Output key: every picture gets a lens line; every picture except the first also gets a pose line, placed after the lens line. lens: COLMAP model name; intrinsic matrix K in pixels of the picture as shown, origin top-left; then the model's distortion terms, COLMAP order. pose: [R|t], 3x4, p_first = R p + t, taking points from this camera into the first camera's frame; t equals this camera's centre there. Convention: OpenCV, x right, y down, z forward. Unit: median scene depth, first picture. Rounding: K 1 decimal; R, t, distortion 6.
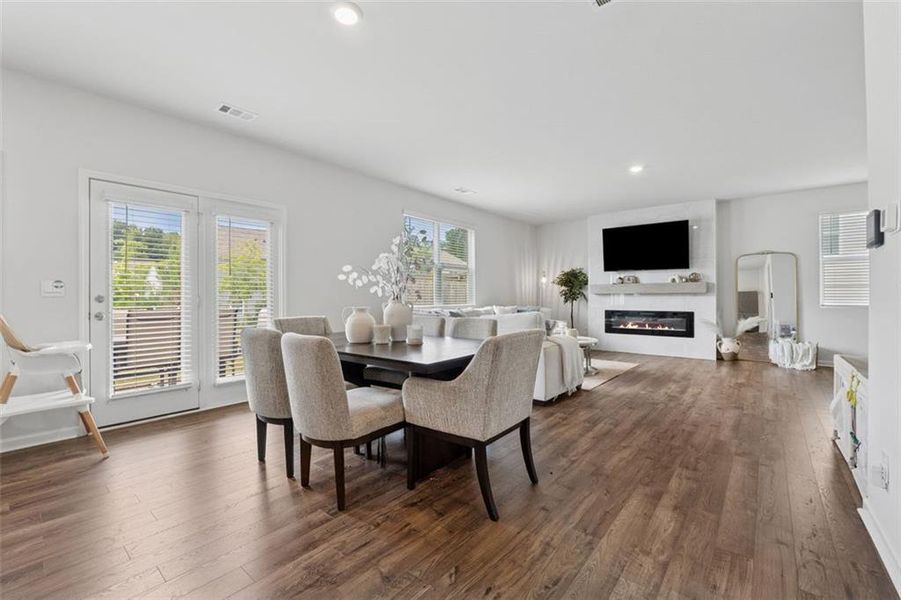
lens RADIAL K [[383.2, 0, 450.4], [0, 383.2, 299.1], [0, 0, 1]] dist [-0.005134, -0.000702]
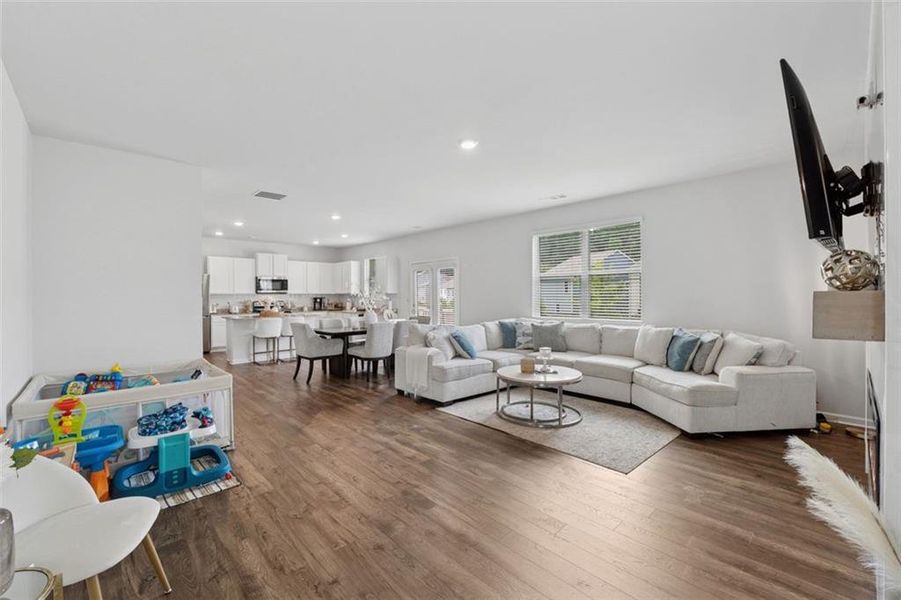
lens RADIAL K [[383.2, 0, 456.7], [0, 383.2, 292.3], [0, 0, 1]] dist [-0.005134, -0.000702]
pose [[-0.125542, -0.002814, -0.992084, 0.938357], [-0.000033, 0.999996, -0.002832, -0.042700], [0.992088, -0.000323, -0.125542, 0.824021]]
